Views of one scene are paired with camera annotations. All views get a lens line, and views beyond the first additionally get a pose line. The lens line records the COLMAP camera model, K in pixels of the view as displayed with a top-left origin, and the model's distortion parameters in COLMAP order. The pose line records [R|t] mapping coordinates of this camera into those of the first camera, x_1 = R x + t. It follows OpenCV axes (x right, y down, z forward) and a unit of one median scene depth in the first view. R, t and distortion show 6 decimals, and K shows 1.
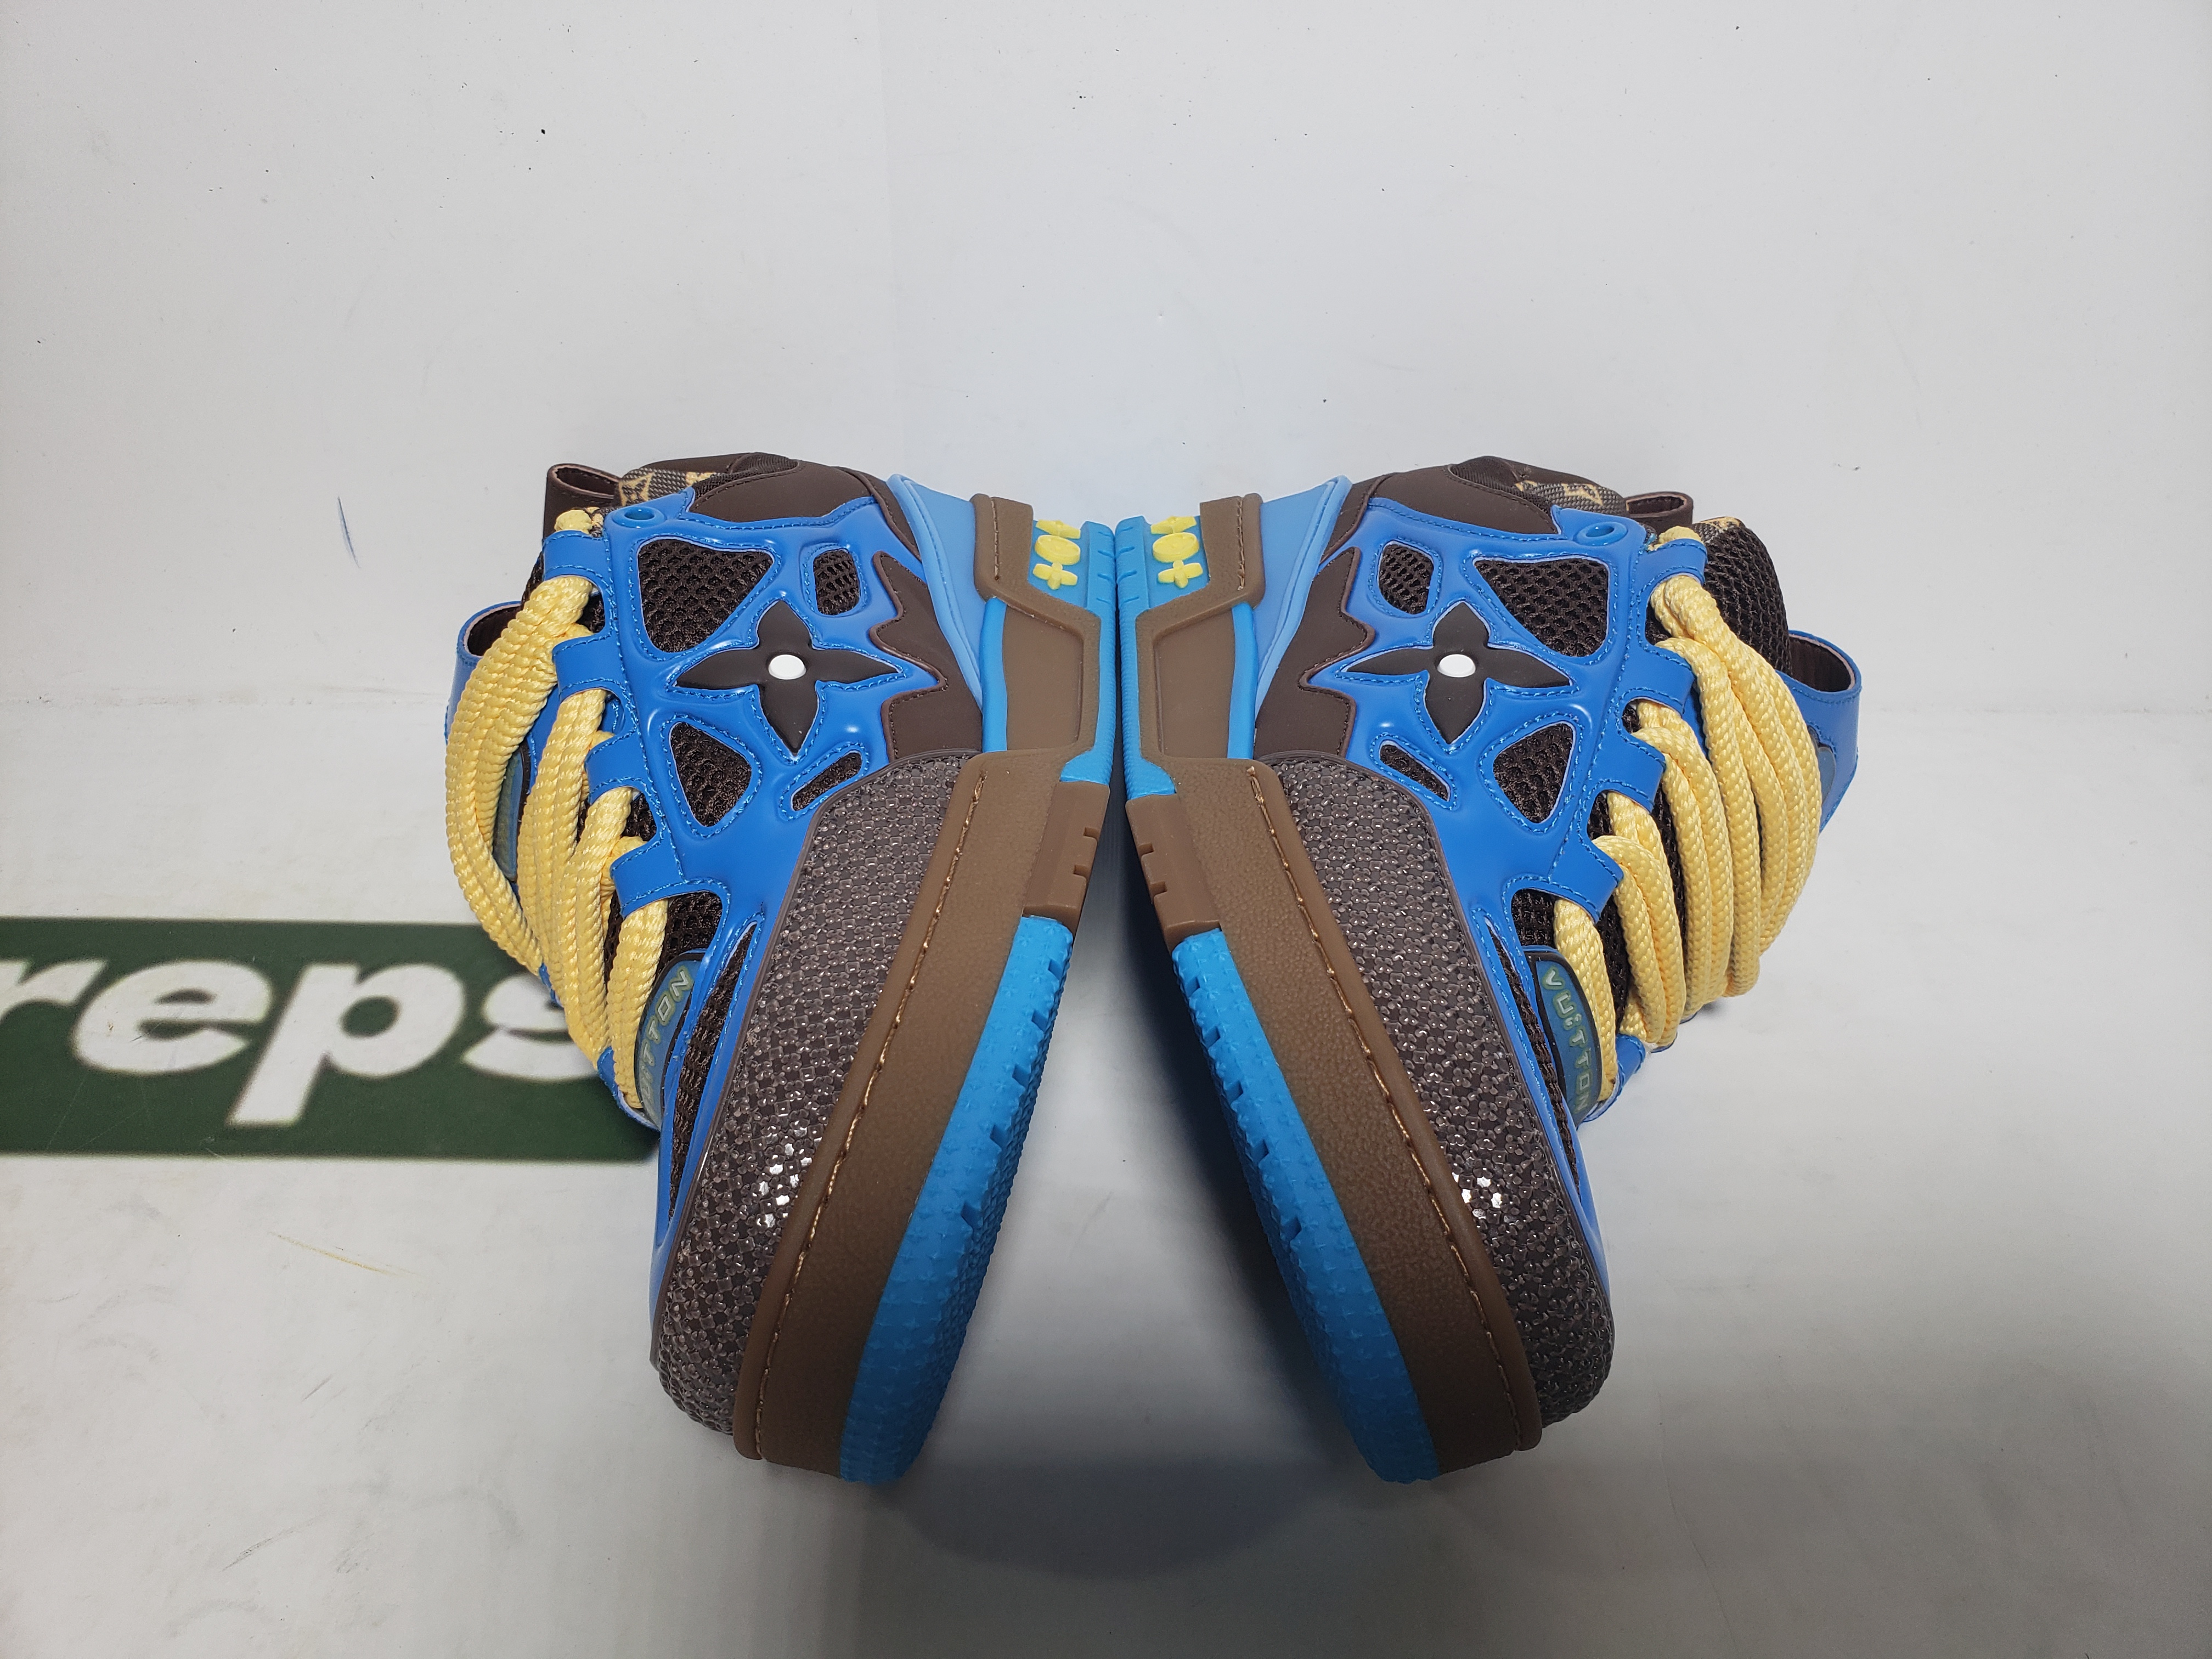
lens RADIAL K [[1339.3, 0, 1106.0], [0, 1339.3, 829.5], [0, 0, 1]] dist [0.008414, 0.004938]
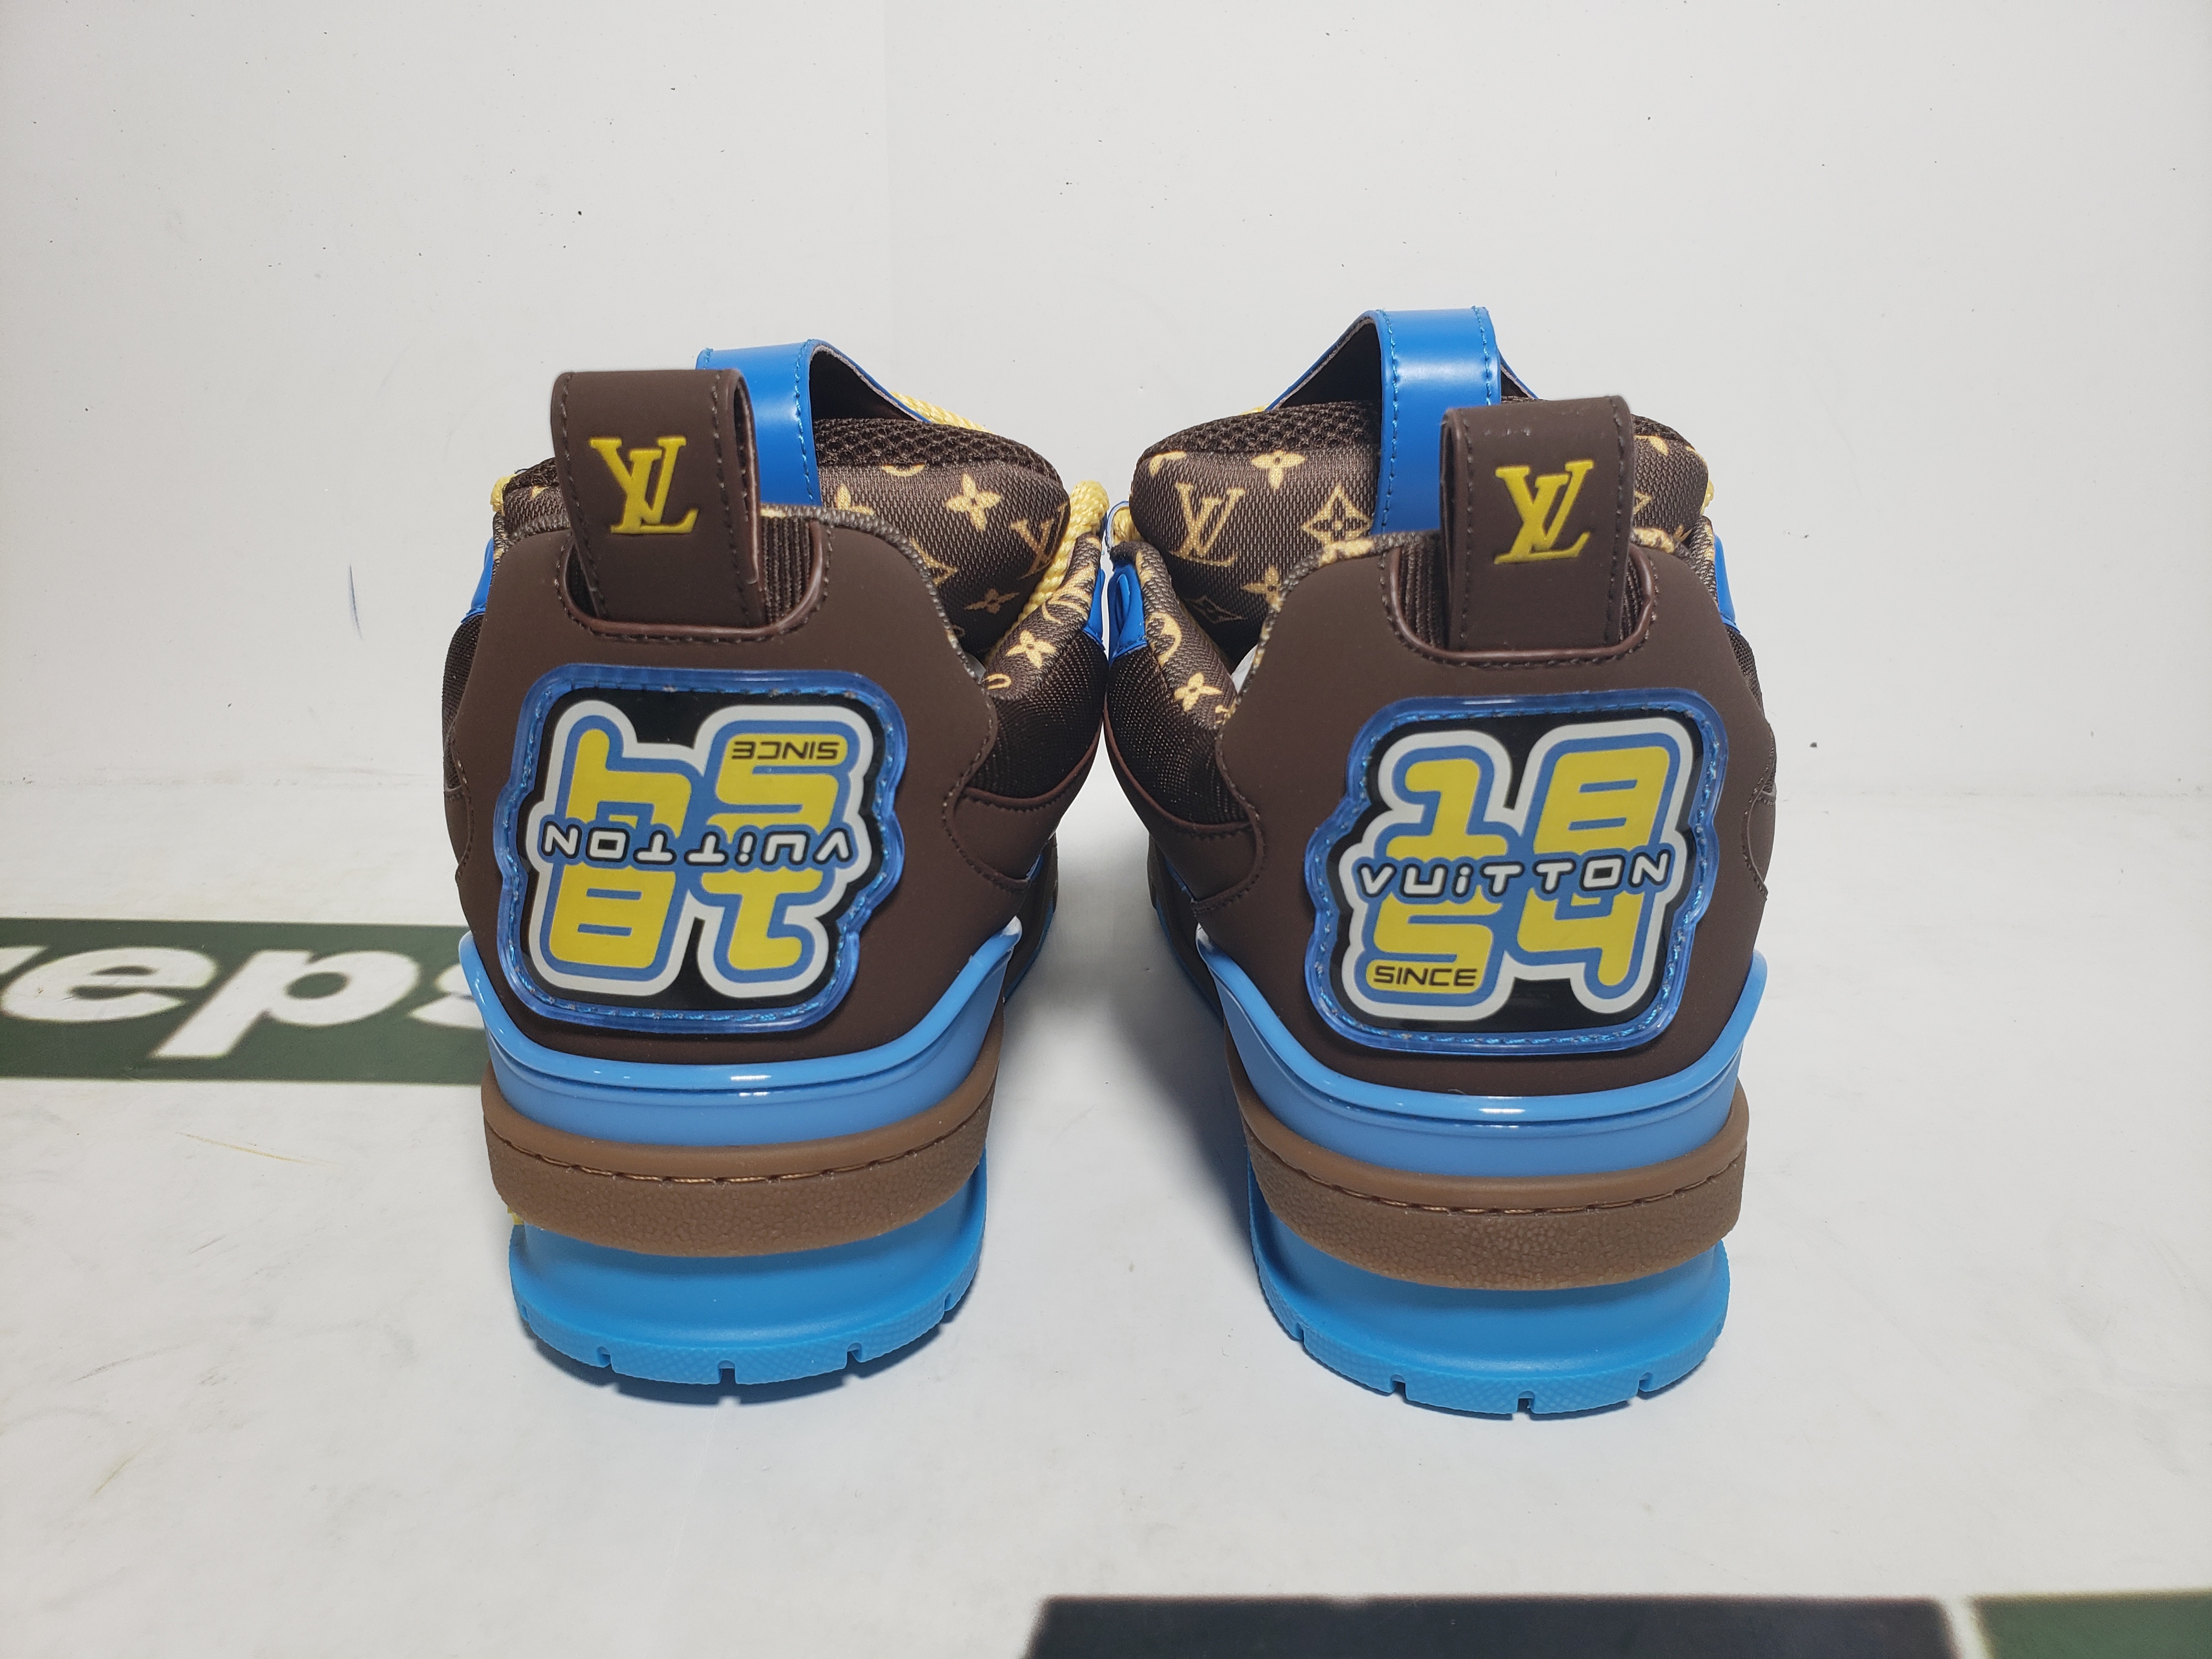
lens RADIAL K [[1339.3, 0, 1106.0], [0, 1339.3, 829.5], [0, 0, 1]] dist [0.008414, 0.004938]
pose [[0.999959, -0.001554, 0.008872, 0.002978], [0.003532, 0.973766, -0.227524, 0.252523], [-0.008286, 0.227546, 0.973732, 0.043541]]
